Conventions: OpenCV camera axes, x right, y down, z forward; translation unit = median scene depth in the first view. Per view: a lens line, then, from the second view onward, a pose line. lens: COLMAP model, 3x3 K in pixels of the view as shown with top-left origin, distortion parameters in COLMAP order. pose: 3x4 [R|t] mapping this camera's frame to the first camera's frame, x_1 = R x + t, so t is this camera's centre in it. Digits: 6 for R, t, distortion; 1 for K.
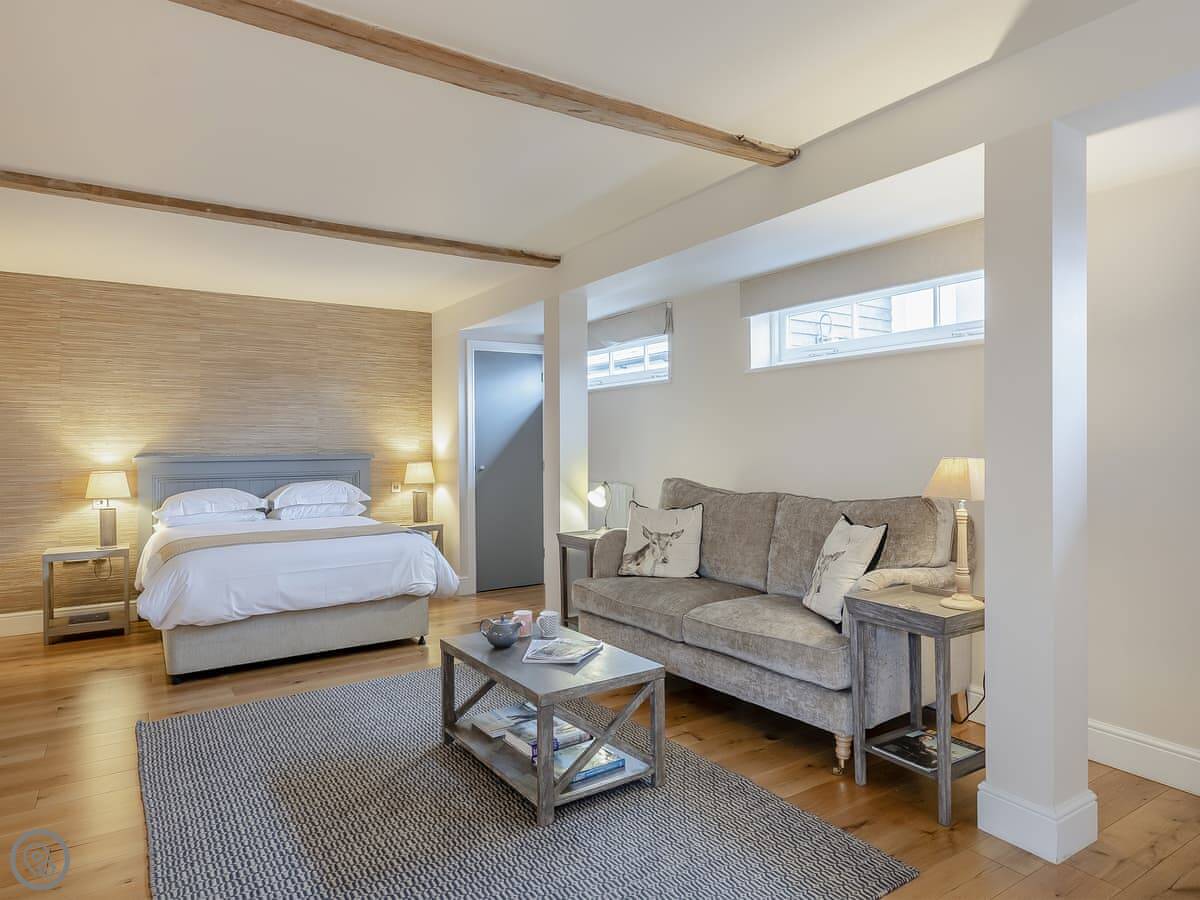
lens RADIAL K [[745.9, 0, 605.3], [0, 745.9, 441.8], [0, 0, 1]] dist [0.013879, -0.002781]
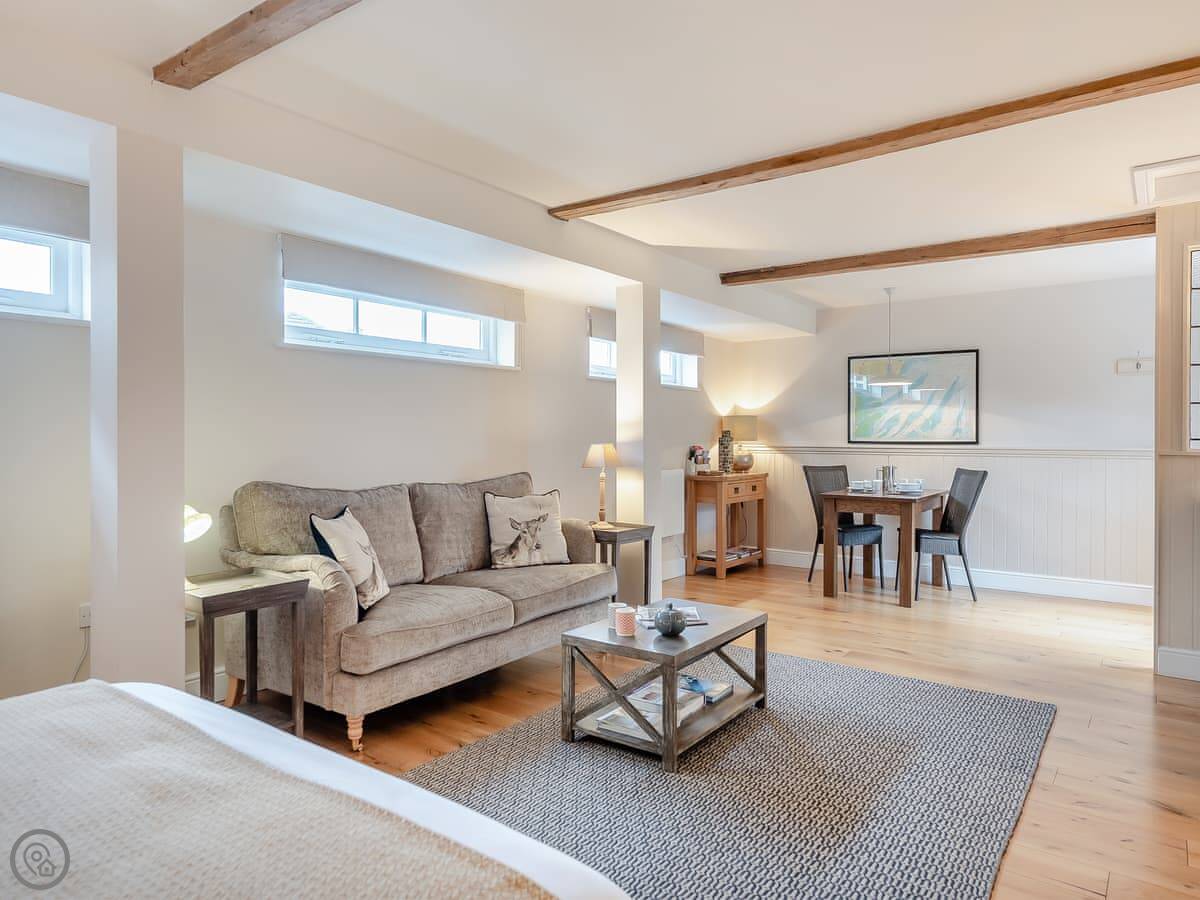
lens RADIAL K [[745.9, 0, 600.7], [0, 745.9, 443.8], [0, 0, 1]] dist [0.013879, -0.002781]
pose [[-0.337486, -0.001588, 0.941329, -0.607088], [-0.003483, 0.999994, 0.000438, 0.010237], [-0.941324, -0.003131, -0.337489, 0.824872]]
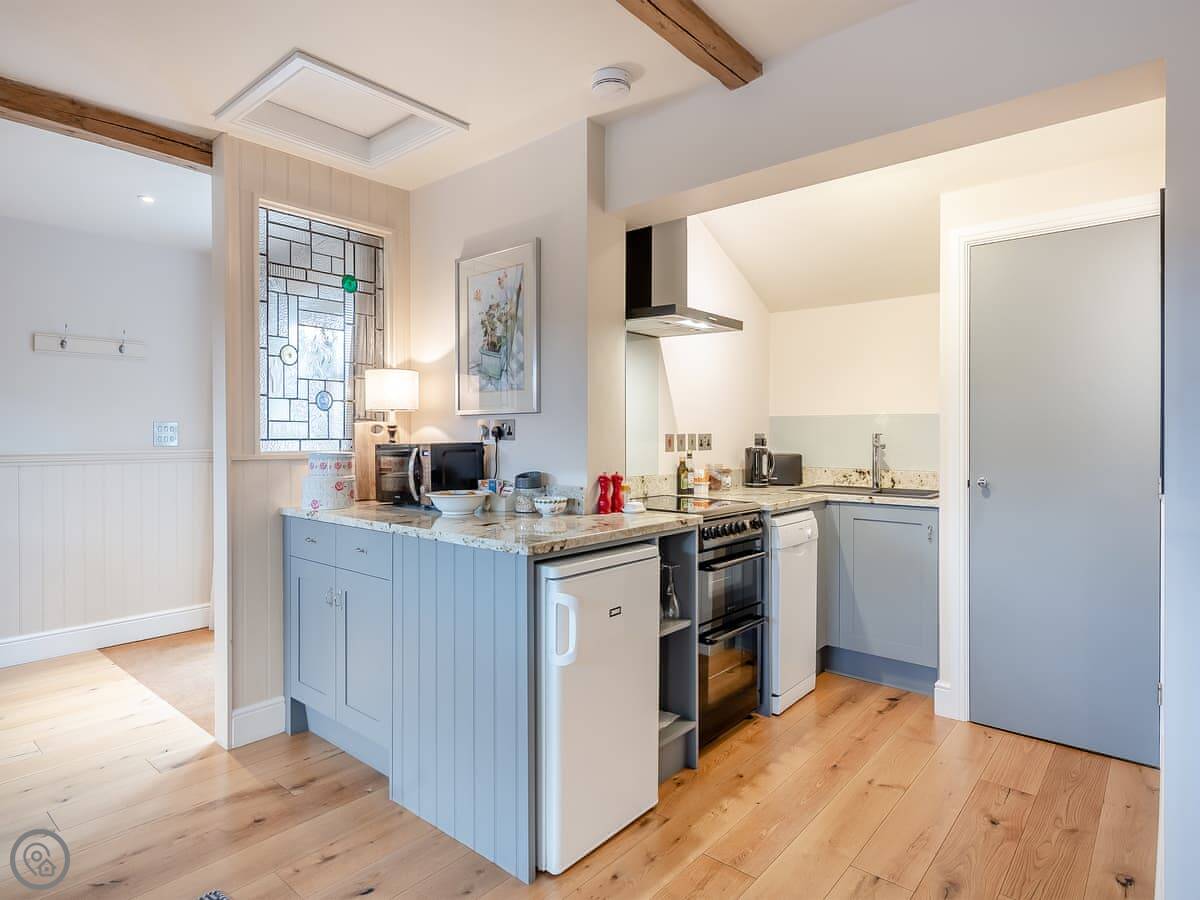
lens RADIAL K [[694.8, 0, 583.6], [0, 694.8, 433.9], [0, 0, 1]] dist [0.010763, -0.004713]
pose [[-0.966446, 0.009692, -0.256687, -0.209956], [0.011033, 0.999932, -0.003785, 0.004664], [0.256633, -0.006490, -0.966487, 0.625888]]
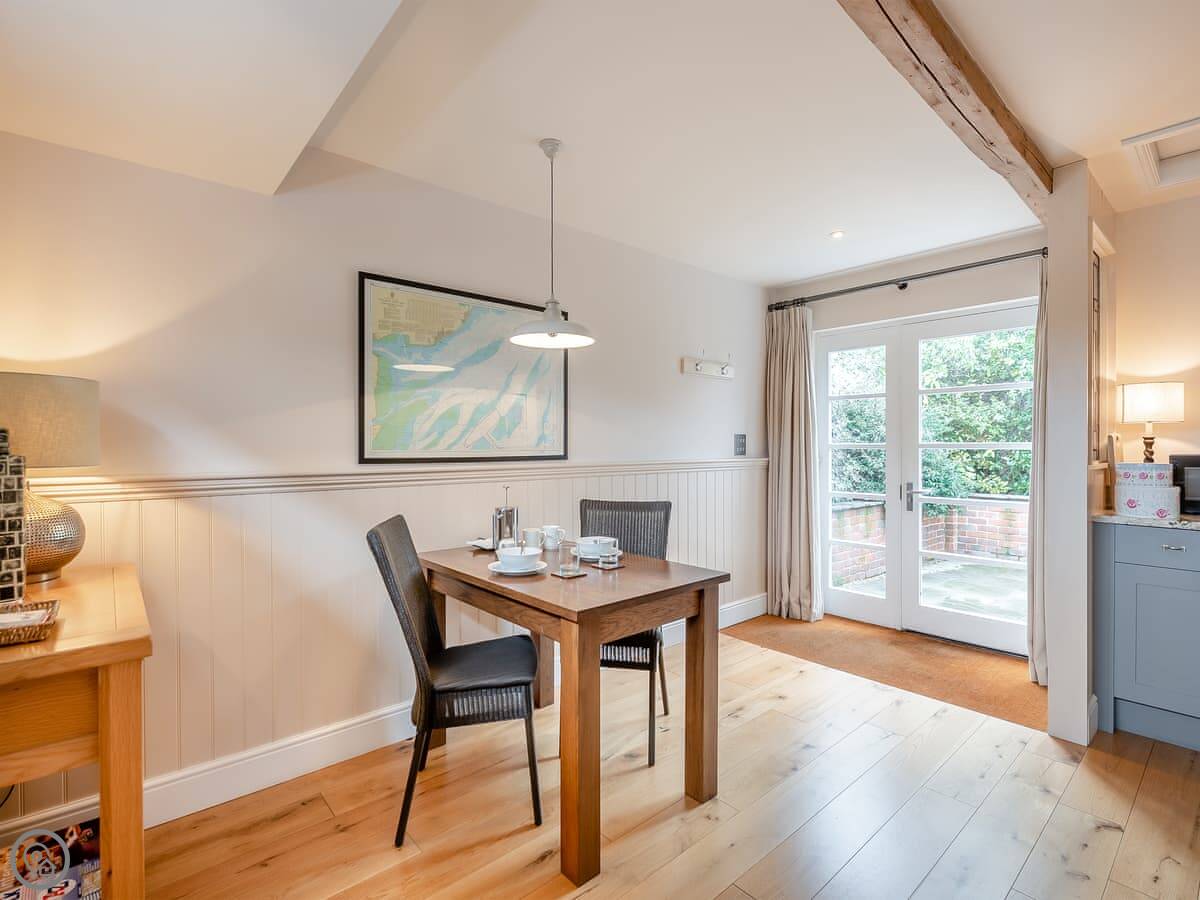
lens RADIAL K [[572.6, 0, 604.5], [0, 572.6, 446.3], [0, 0, 1]] dist [-0.001992, -0.000469]
pose [[-0.989914, 0.010340, -0.141294, 0.366207], [0.010540, 0.999944, -0.000664, -0.003232], [0.141279, -0.002146, -0.989968, 0.442124]]
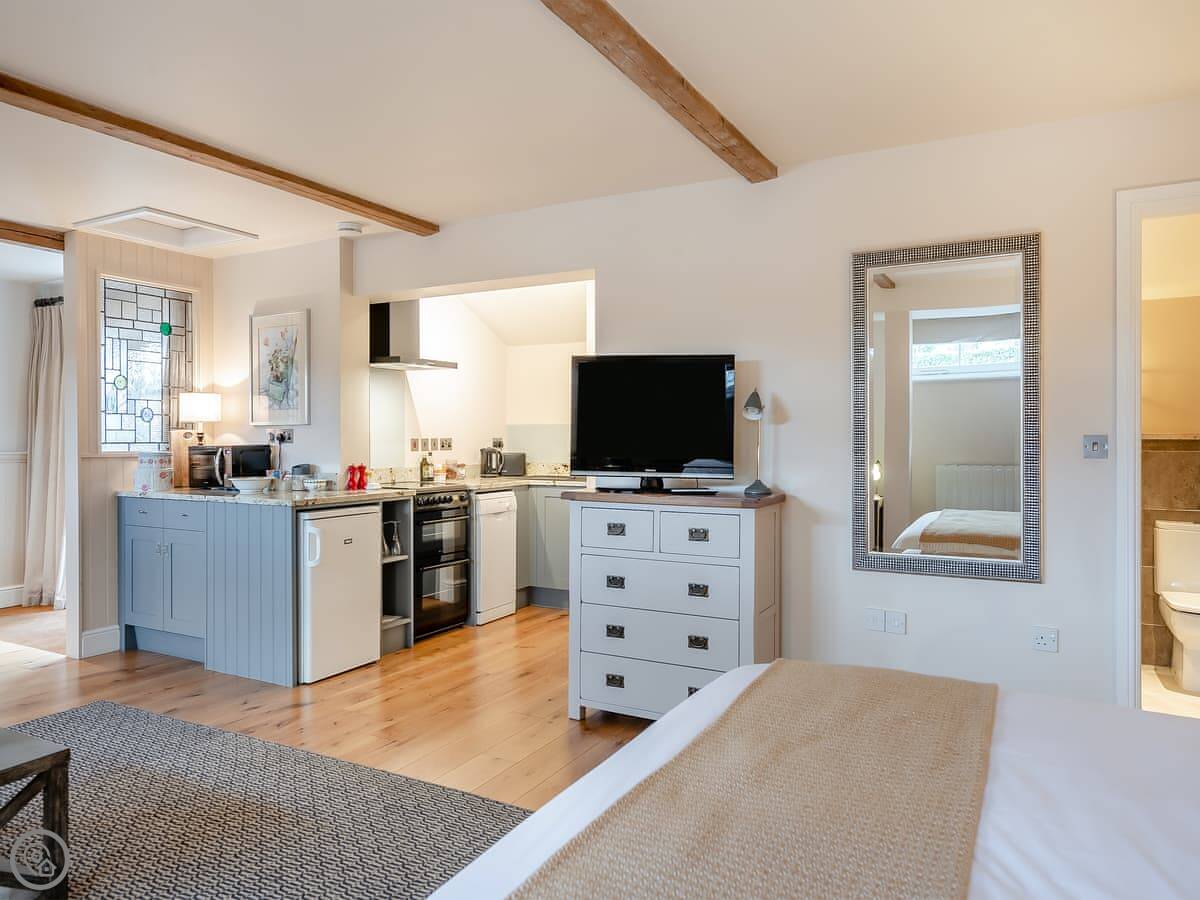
lens RADIAL K [[795.6, 0, 600.8], [0, 795.6, 439.9], [0, 0, 1]] dist [0.010890, -0.003917]
pose [[-0.882785, 0.011793, -0.469629, -0.178086], [0.011757, 0.999926, 0.003010, 0.004684], [0.469630, -0.002865, -0.882859, 1.083748]]
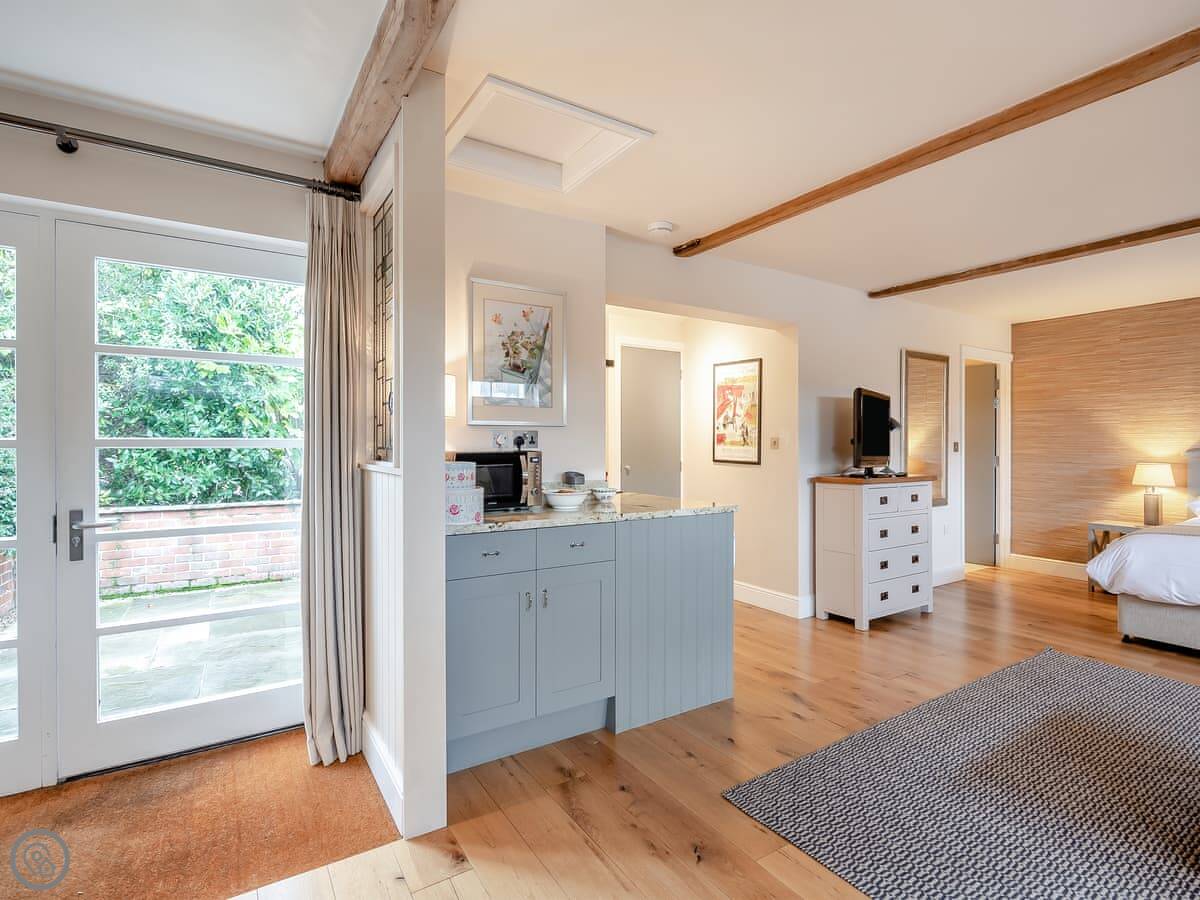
lens RADIAL K [[591.9, 0, 608.9], [0, 591.9, 445.2], [0, 0, 1]] dist [0.000178, -0.001581]
pose [[-0.009665, 0.013350, -0.999864, 0.287734], [0.001907, 0.999909, 0.013332, -0.003300], [0.999951, -0.001778, -0.009689, 0.144351]]
